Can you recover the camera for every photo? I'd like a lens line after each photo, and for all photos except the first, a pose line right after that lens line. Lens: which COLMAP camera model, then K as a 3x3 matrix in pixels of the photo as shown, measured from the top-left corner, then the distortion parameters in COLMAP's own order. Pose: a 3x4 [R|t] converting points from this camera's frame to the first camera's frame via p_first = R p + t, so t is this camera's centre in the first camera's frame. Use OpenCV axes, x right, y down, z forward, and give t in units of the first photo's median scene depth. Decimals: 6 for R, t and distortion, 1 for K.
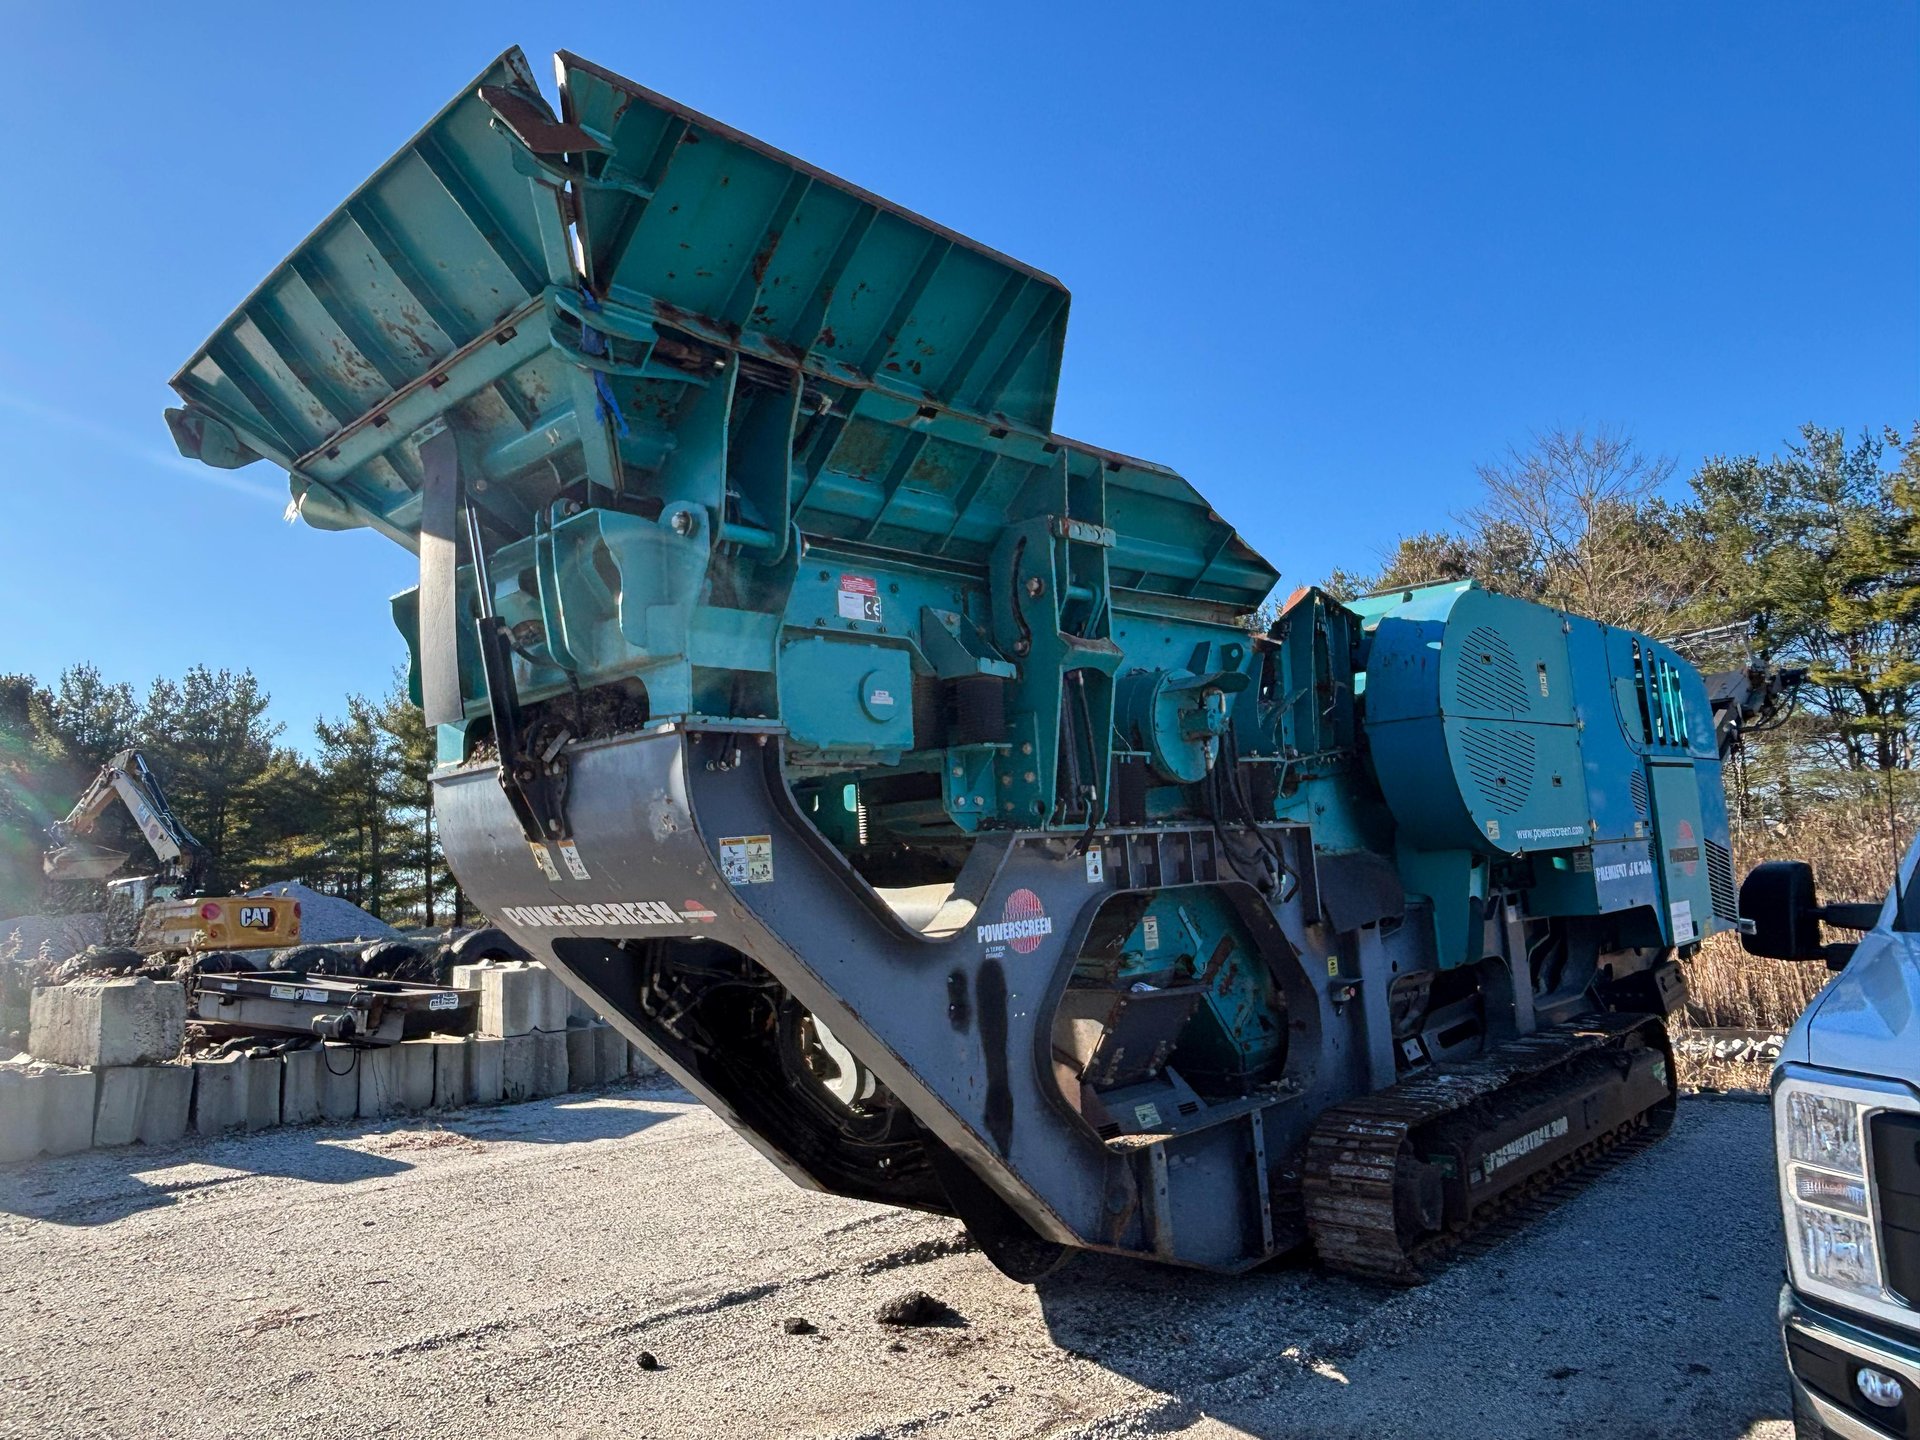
lens RADIAL K [[1247.0, 0, 956.9], [0, 1247.0, 725.5], [0, 0, 1]] dist [0.104553, -0.088763]
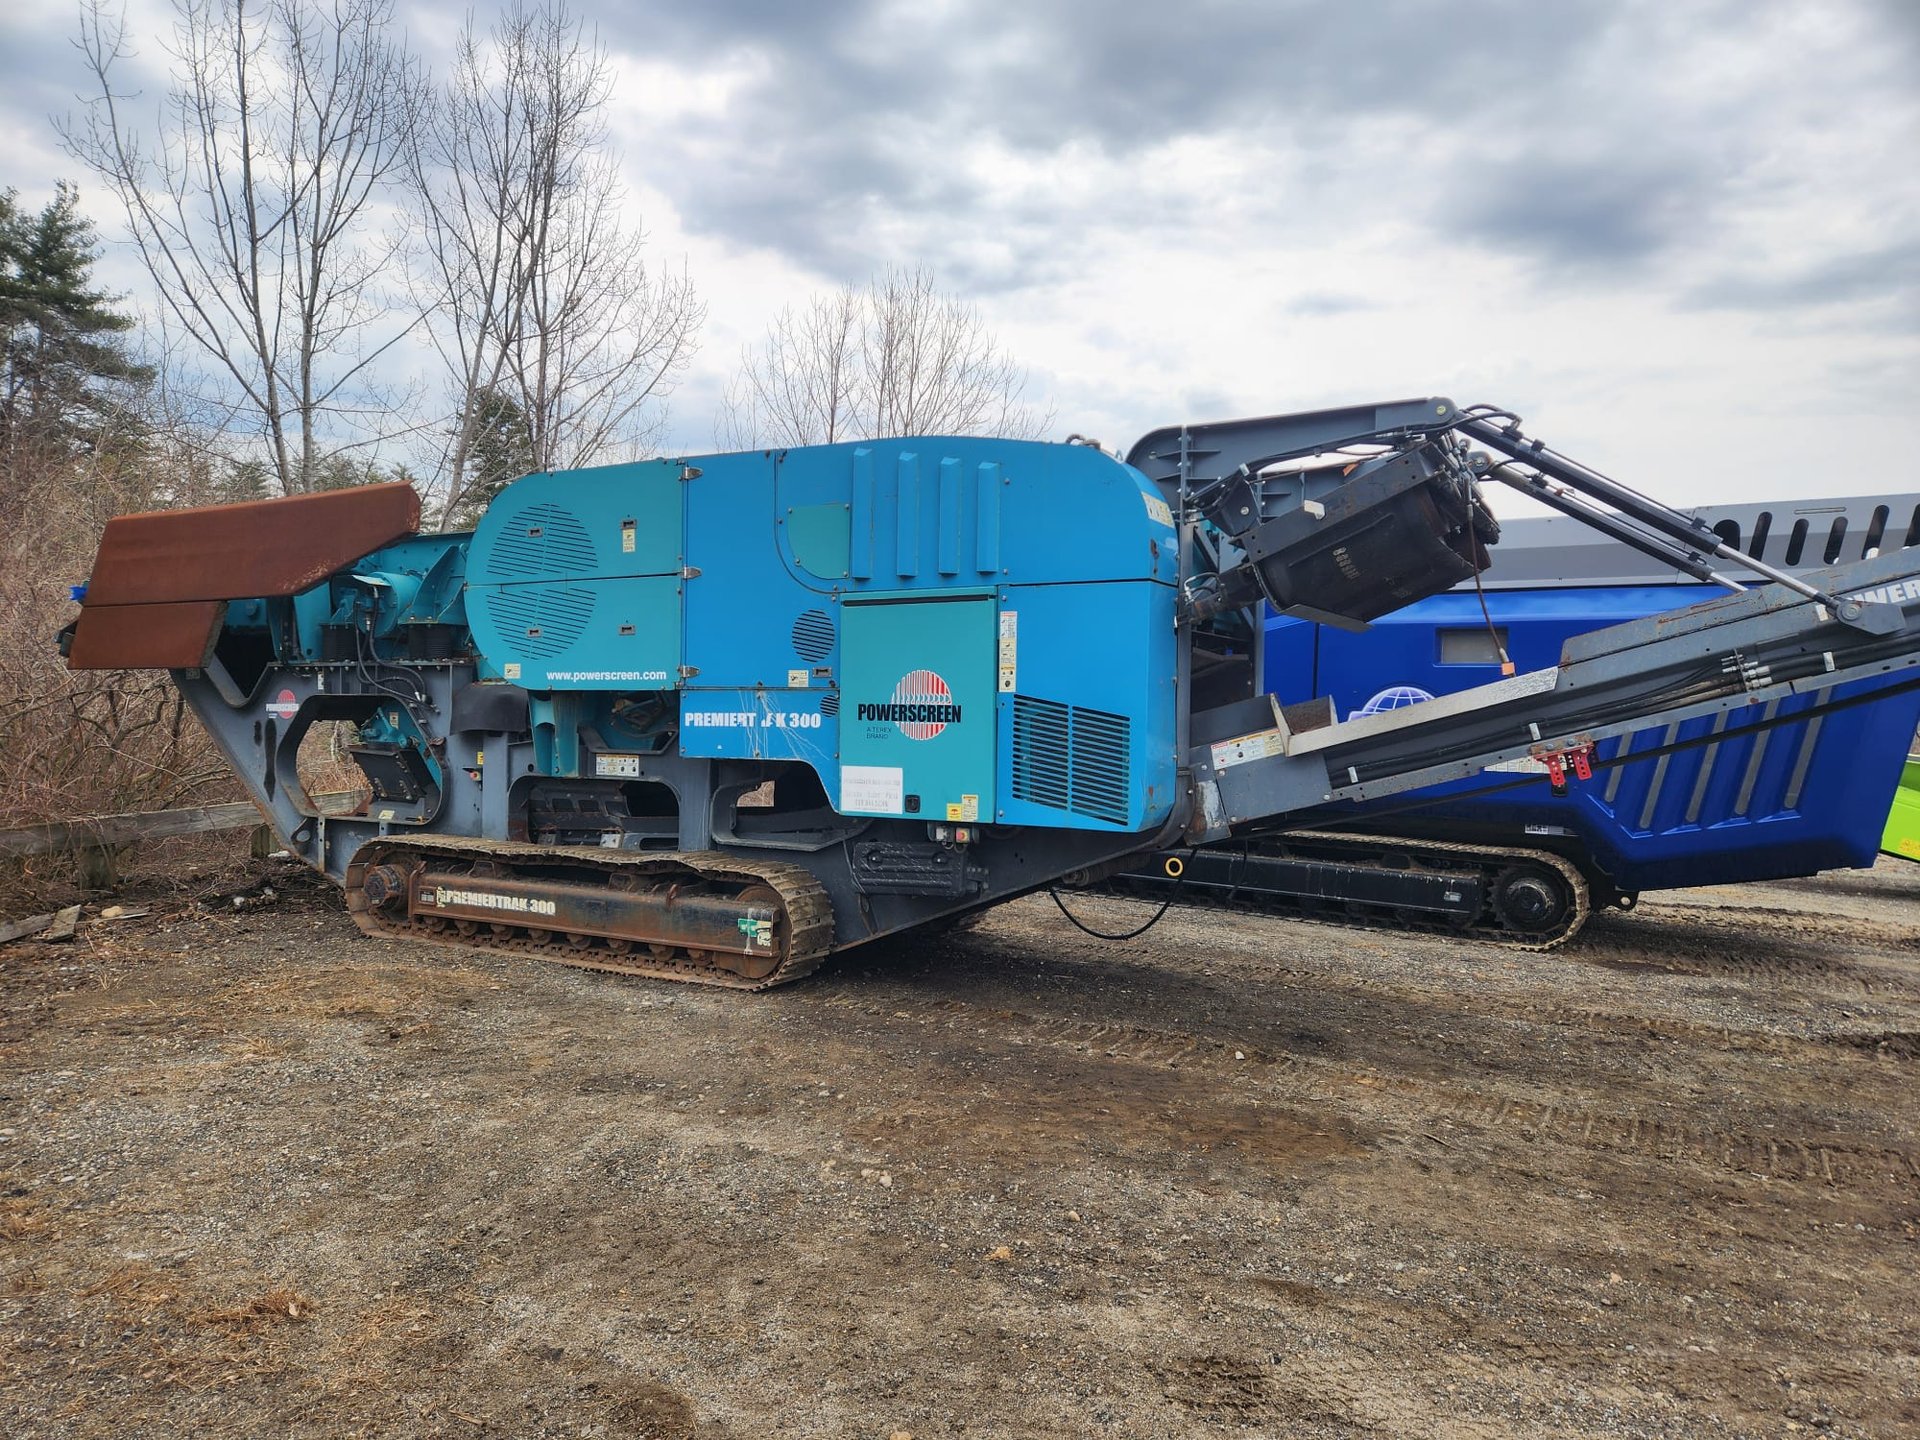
lens RADIAL K [[1247.0, 0, 956.9], [0, 1247.0, 725.5], [0, 0, 1]] dist [0.104553, -0.088763]
pose [[0.257380, 0.075652, -0.963344, 1.648417], [0.077353, 0.992118, 0.098578, 0.042078], [0.963209, -0.099890, 0.249500, 1.028106]]
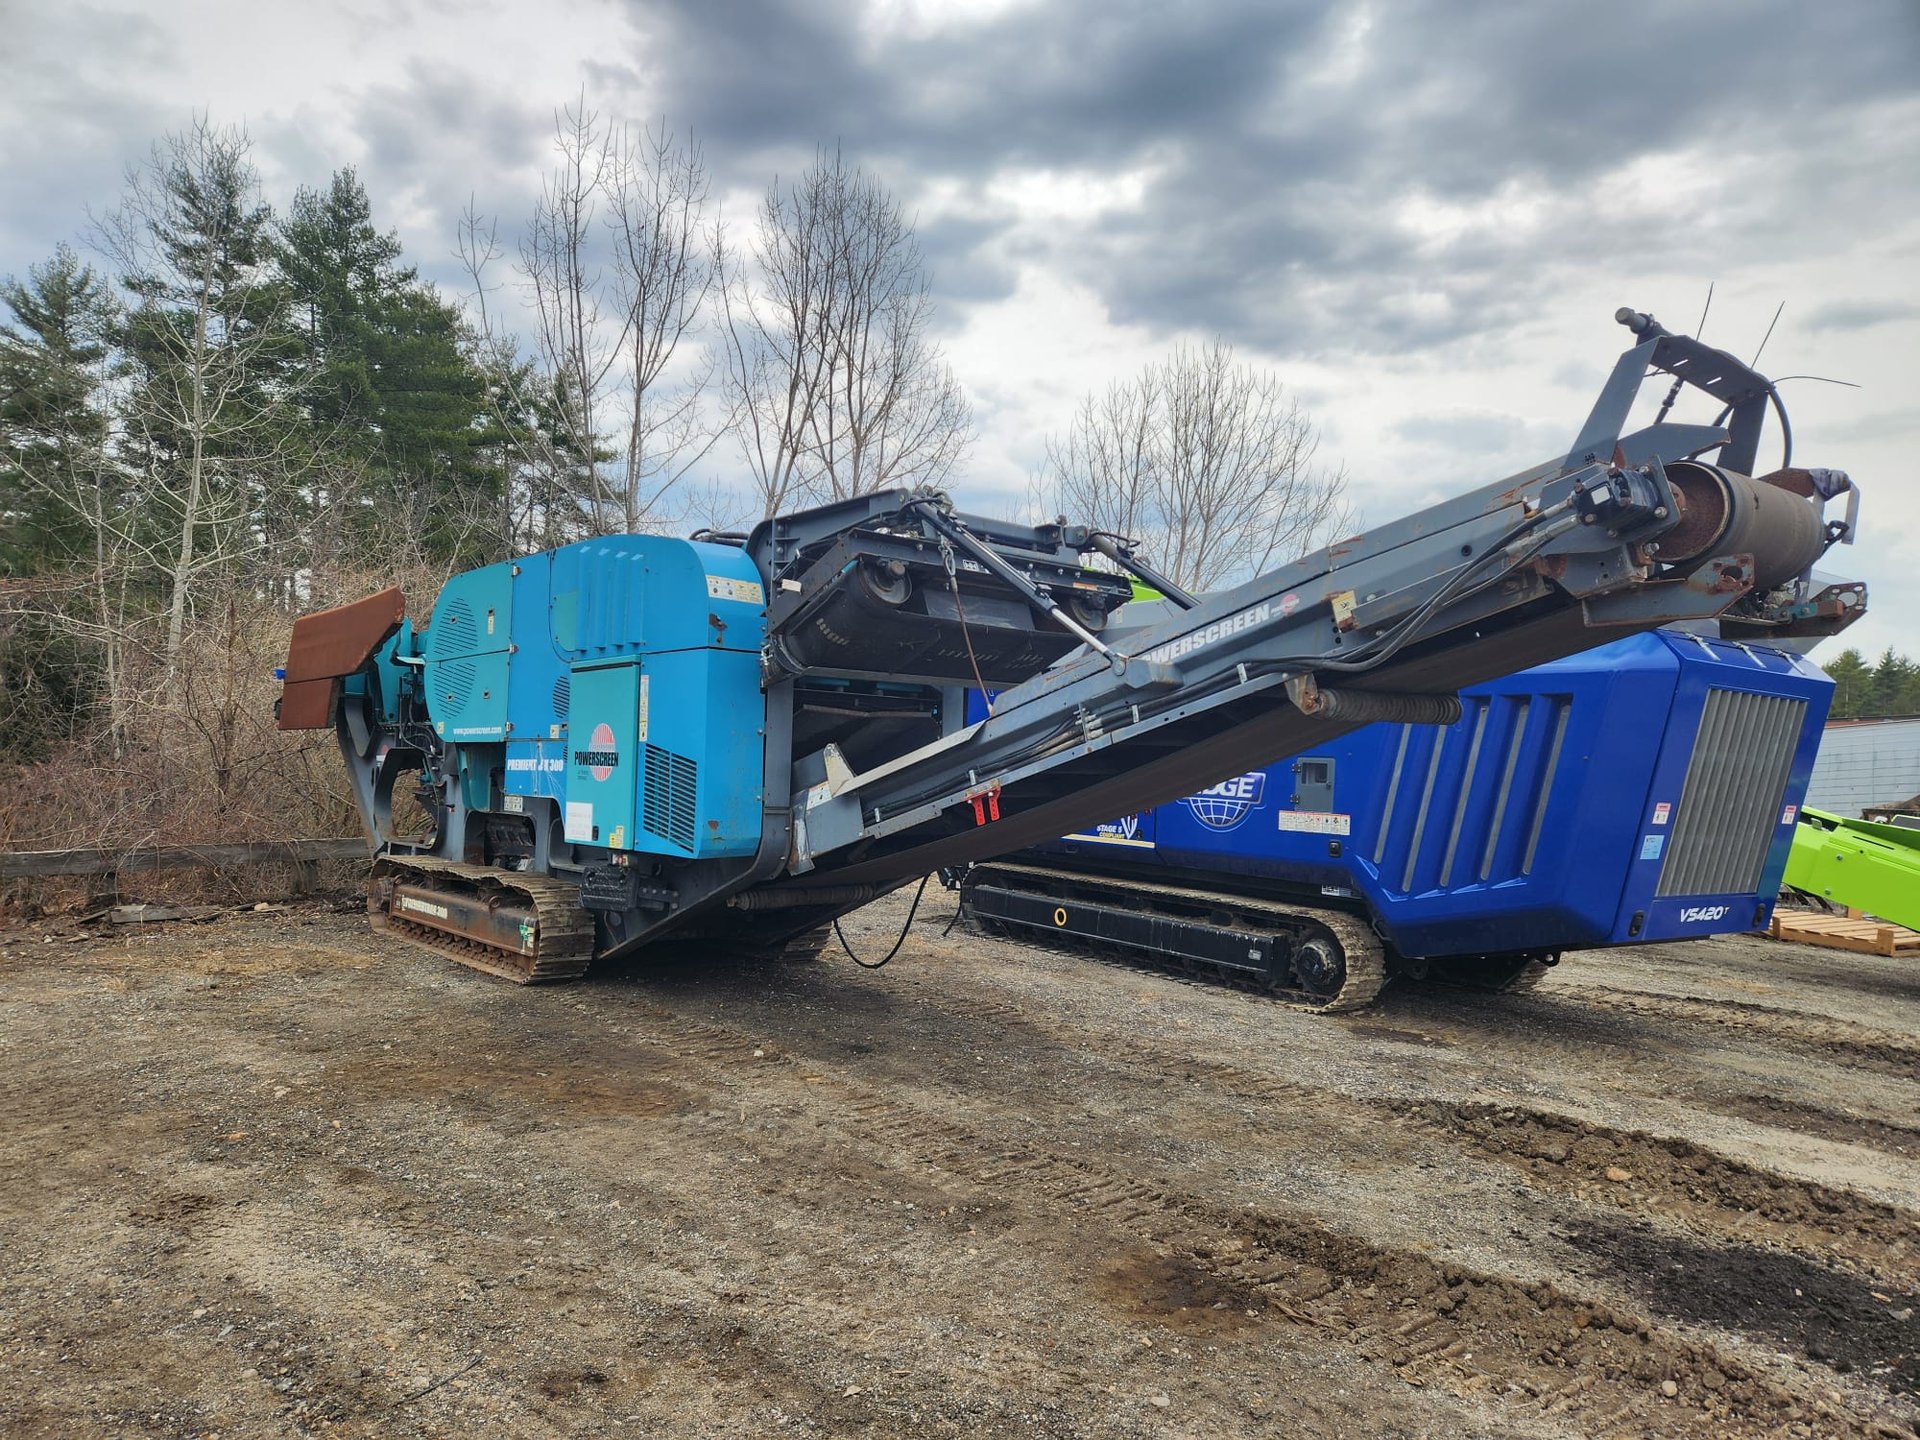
lens RADIAL K [[1247.0, 0, 956.9], [0, 1247.0, 725.5], [0, 0, 1]] dist [0.104553, -0.088763]
pose [[-0.089477, 0.020940, -0.995769, 1.864674], [0.086660, 0.996151, 0.013161, 0.107572], [0.992212, -0.085116, -0.090948, 1.687880]]
